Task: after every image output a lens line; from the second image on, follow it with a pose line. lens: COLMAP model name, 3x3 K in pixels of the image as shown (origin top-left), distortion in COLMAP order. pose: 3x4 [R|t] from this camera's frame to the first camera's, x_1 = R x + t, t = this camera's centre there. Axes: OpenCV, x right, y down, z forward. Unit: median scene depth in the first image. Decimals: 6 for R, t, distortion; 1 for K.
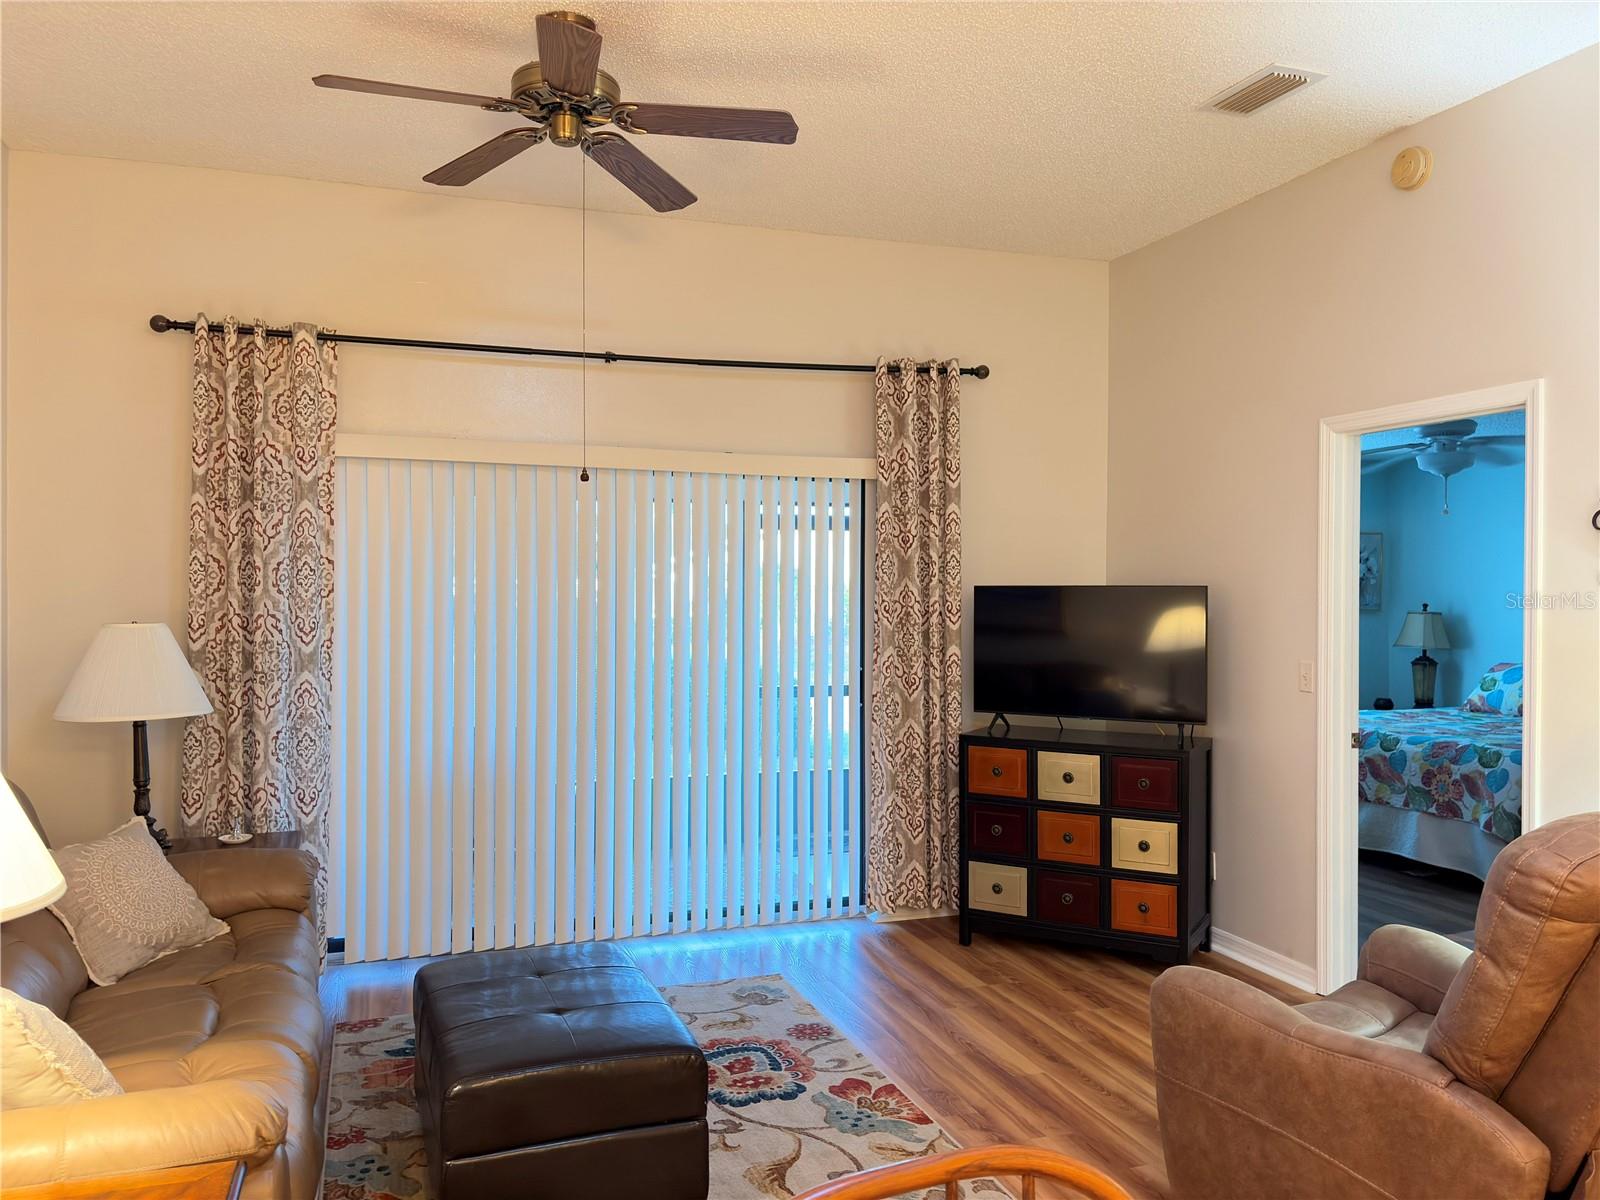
lens RADIAL K [[1199.3, 0, 797.3], [0, 1199.3, 599.8], [0, 0, 1]] dist [0.048260, -0.055881]
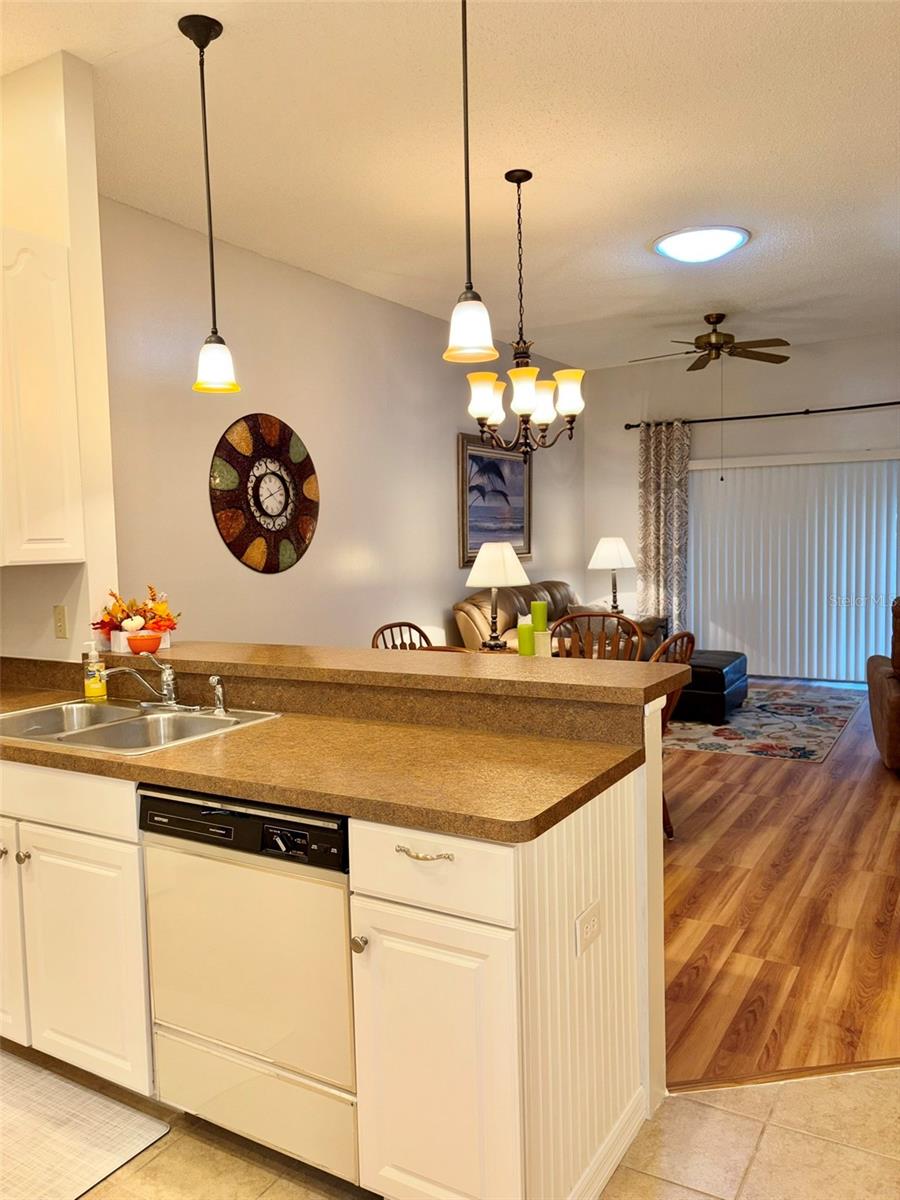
lens RADIAL K [[899.4, 0, 462.4], [0, 899.4, 605.3], [0, 0, 1]] dist [0.048260, -0.055881]
pose [[0.659100, 0.039941, -0.750994, 0.734466], [0.019363, 0.997356, 0.070038, 0.021265], [0.751806, -0.060704, 0.656584, -0.608916]]
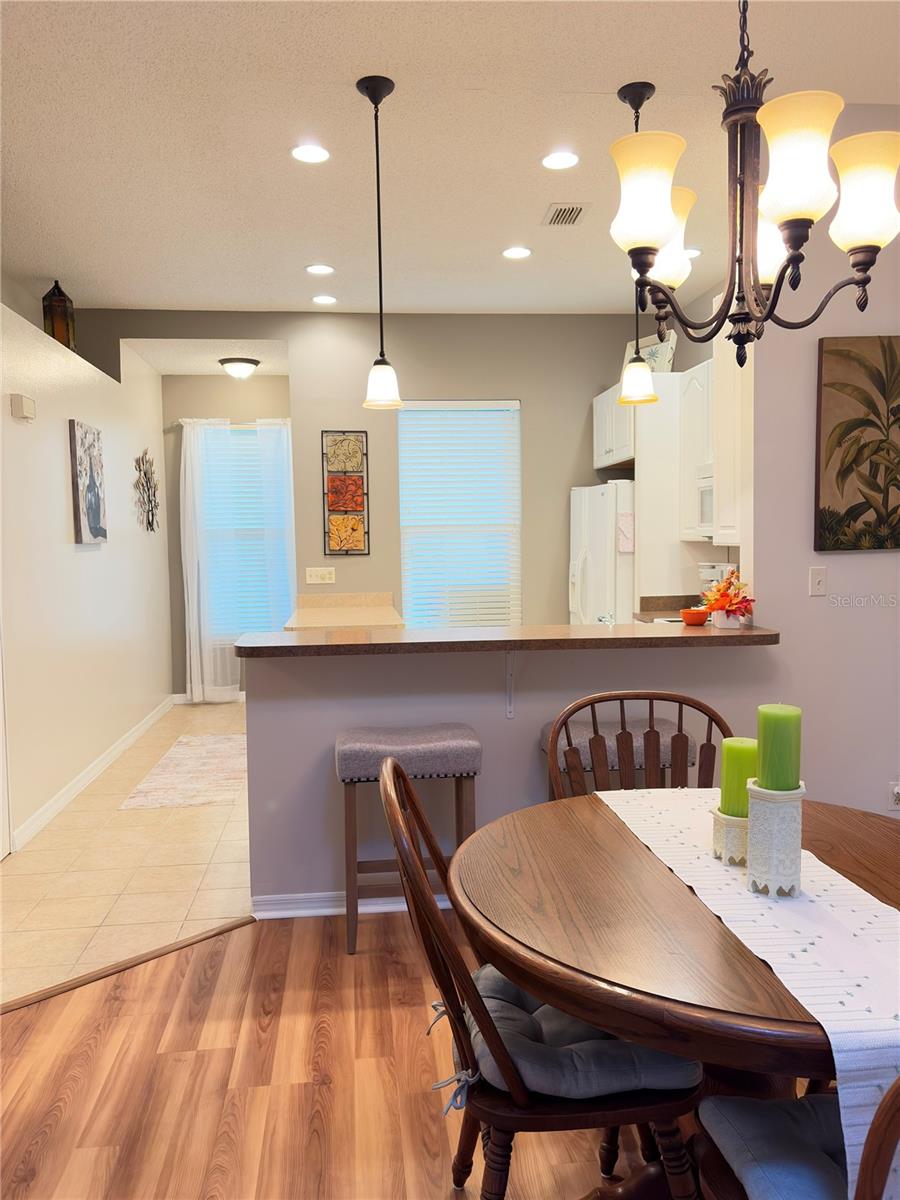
lens RADIAL K [[899.4, 0, 447.7], [0, 899.4, 596.2], [0, 0, 1]] dist [0.048260, -0.055881]
pose [[-0.977580, -0.000031, 0.210565, 0.130175], [0.016446, 0.996934, 0.076499, 0.009920], [-0.209921, 0.078247, -0.974582, 0.456449]]
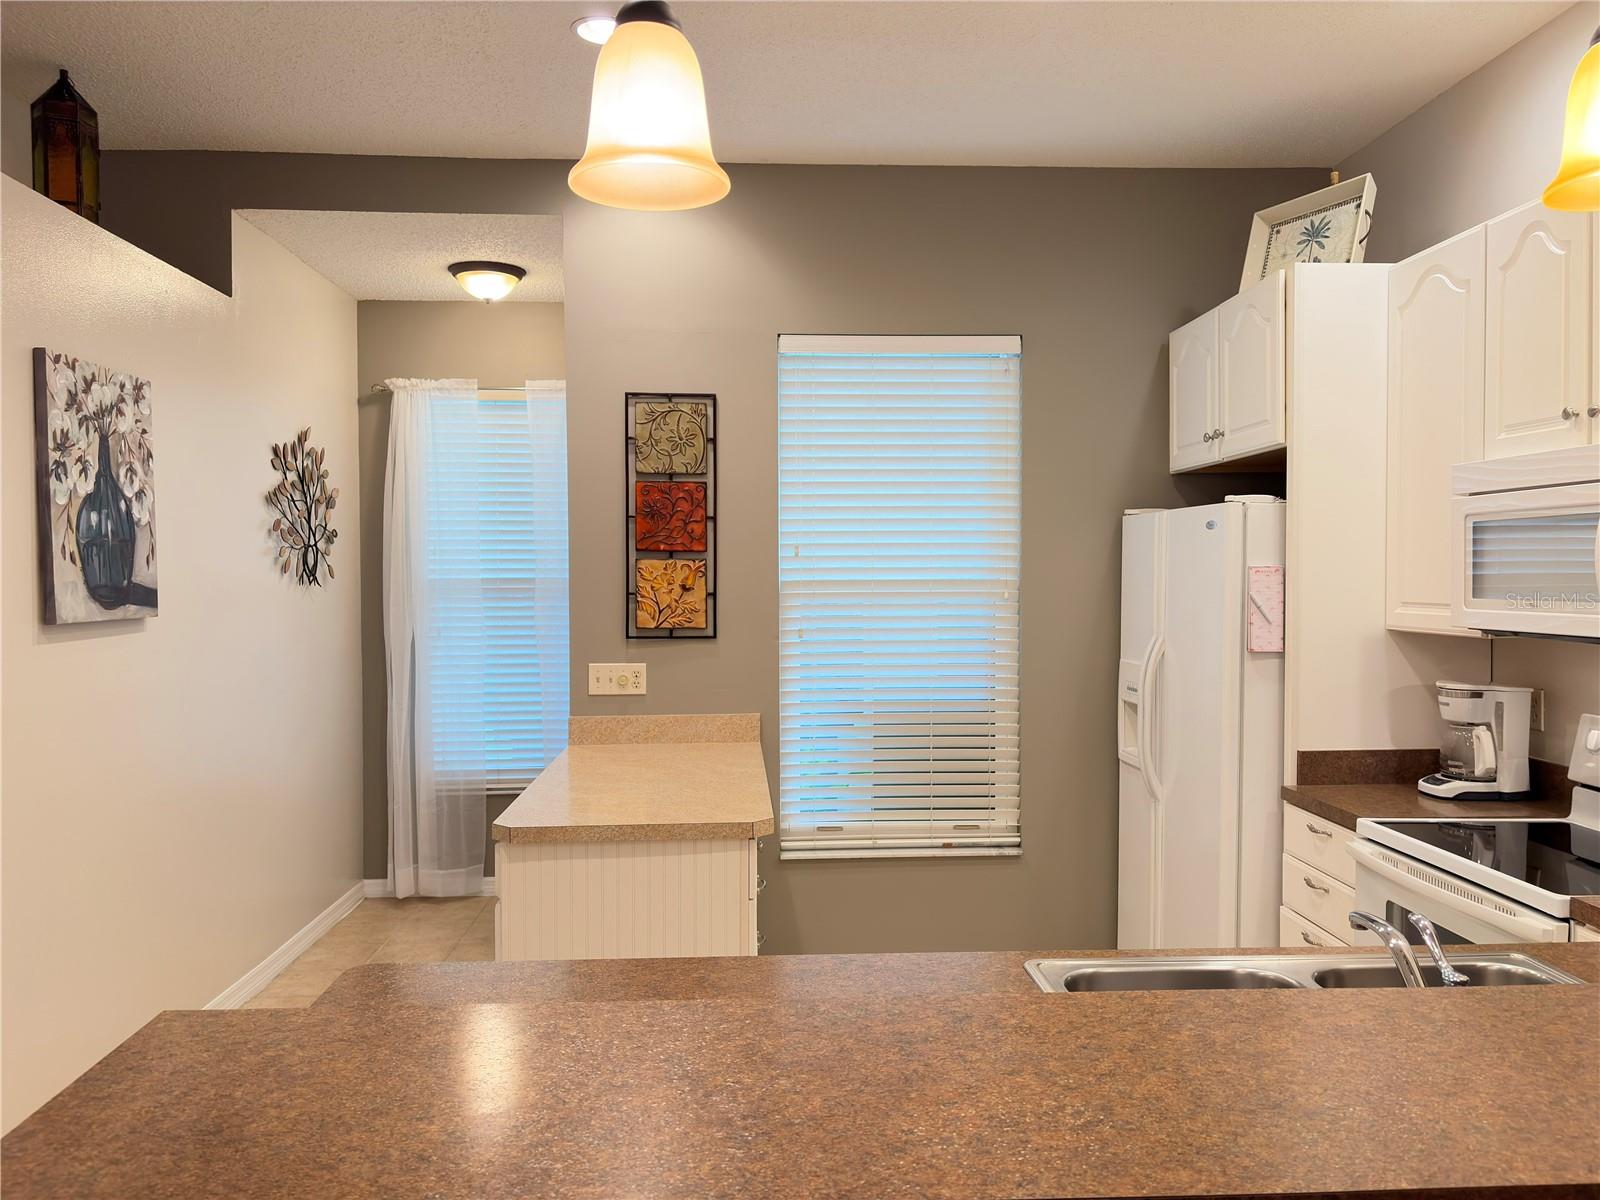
lens RADIAL K [[1199.3, 0, 802.0], [0, 1199.3, 601.1], [0, 0, 1]] dist [0.048260, -0.055881]
pose [[-0.965583, -0.005228, 0.260043, 0.238207], [0.003703, 0.999420, 0.033845, -0.010993], [-0.260069, 0.033643, -0.965004, -0.013782]]
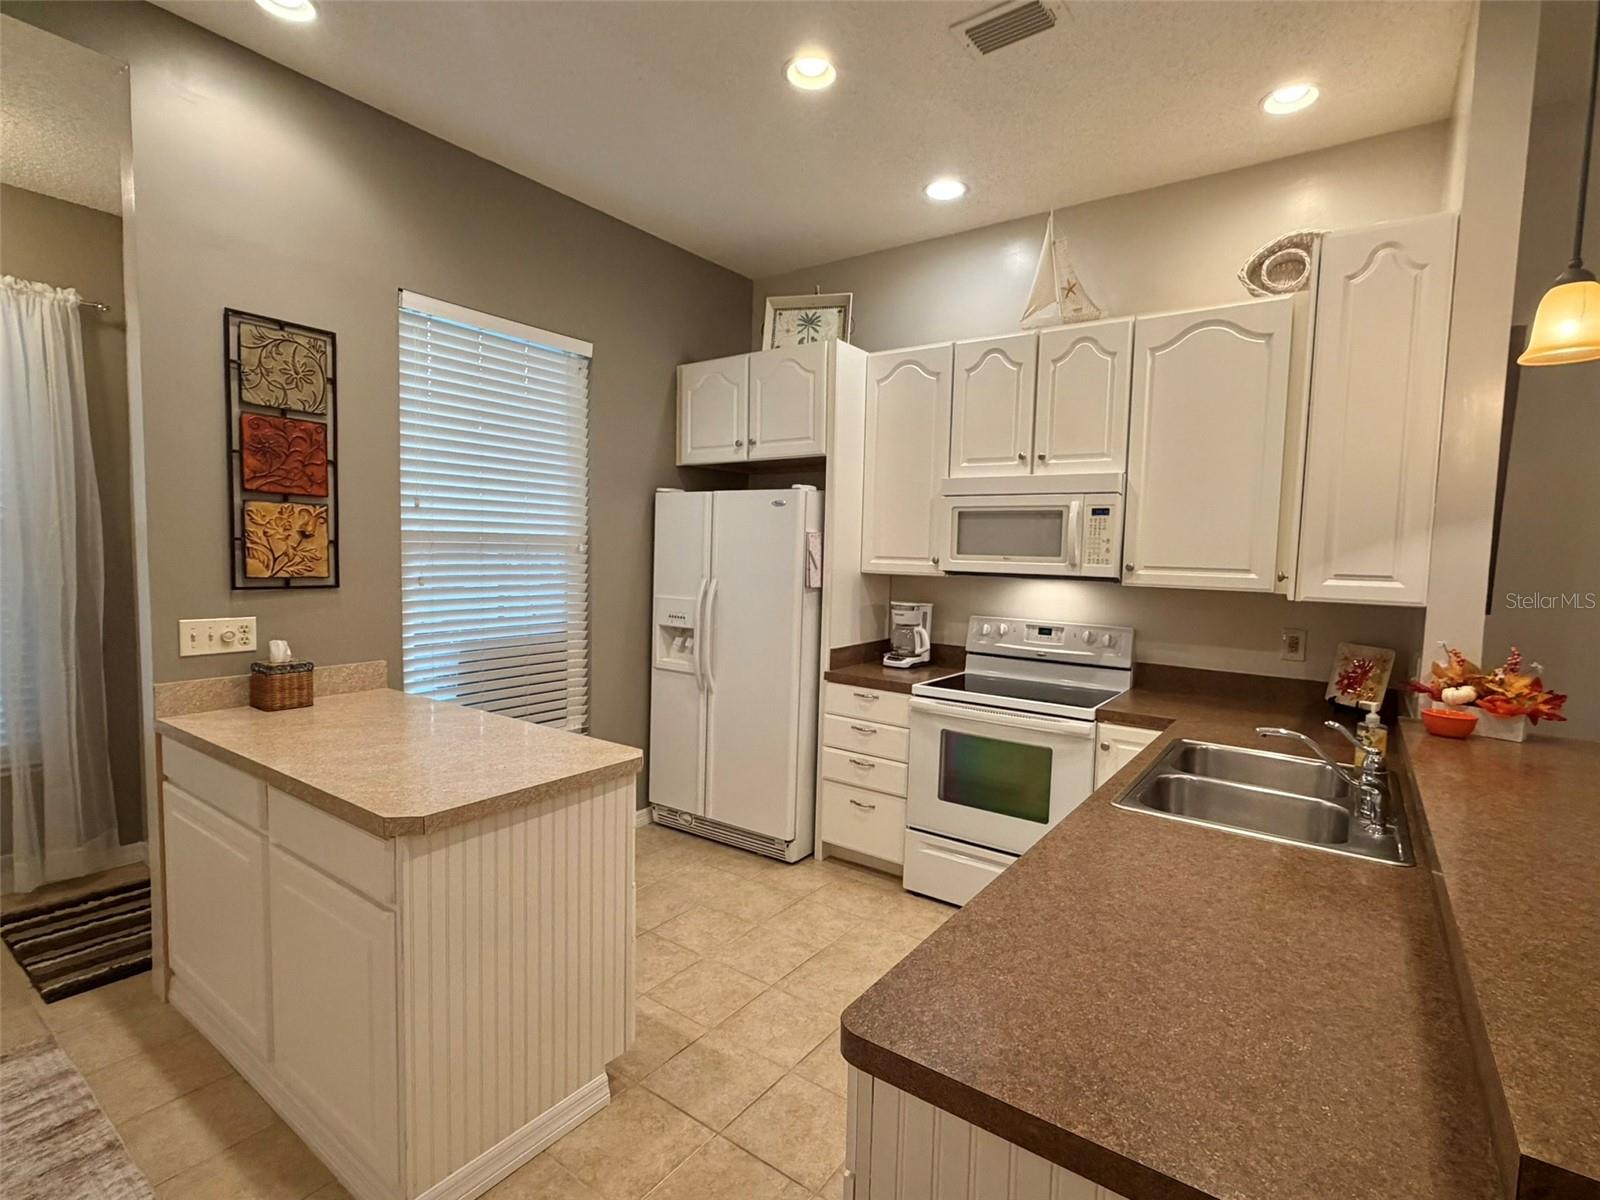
lens RADIAL K [[768.5, 0, 797.9], [0, 768.5, 603.3], [0, 0, 1]] dist [0.004195, -0.001862]
pose [[-0.811294, 0.019946, -0.584298, 0.617159], [-0.032245, 0.996370, 0.078785, 0.004499], [0.583749, 0.082759, -0.807705, -0.225442]]
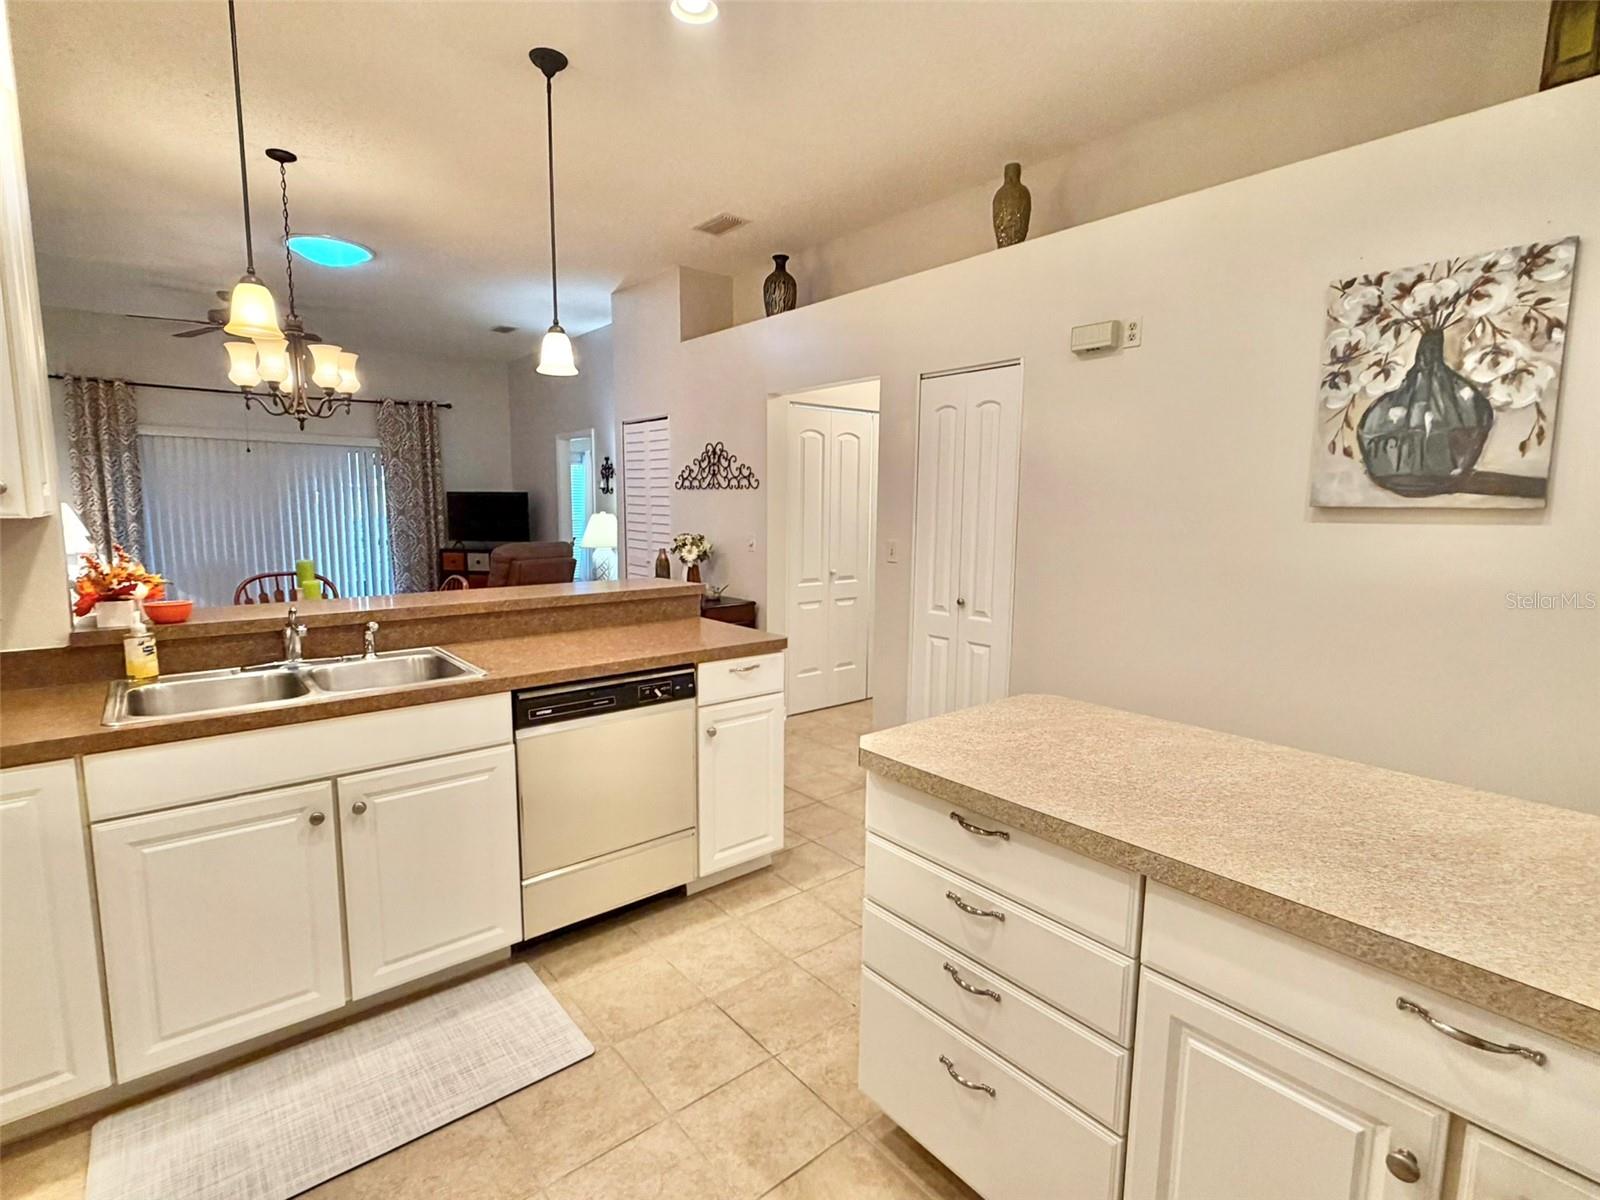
lens RADIAL K [[768.5, 0, 792.2], [0, 768.5, 594.2], [0, 0, 1]] dist [0.004195, -0.001862]
pose [[0.933445, -0.036529, 0.356857, 0.279505], [-0.003301, 0.993885, 0.110369, 0.025627], [-0.358707, -0.104201, 0.927616, -0.938323]]
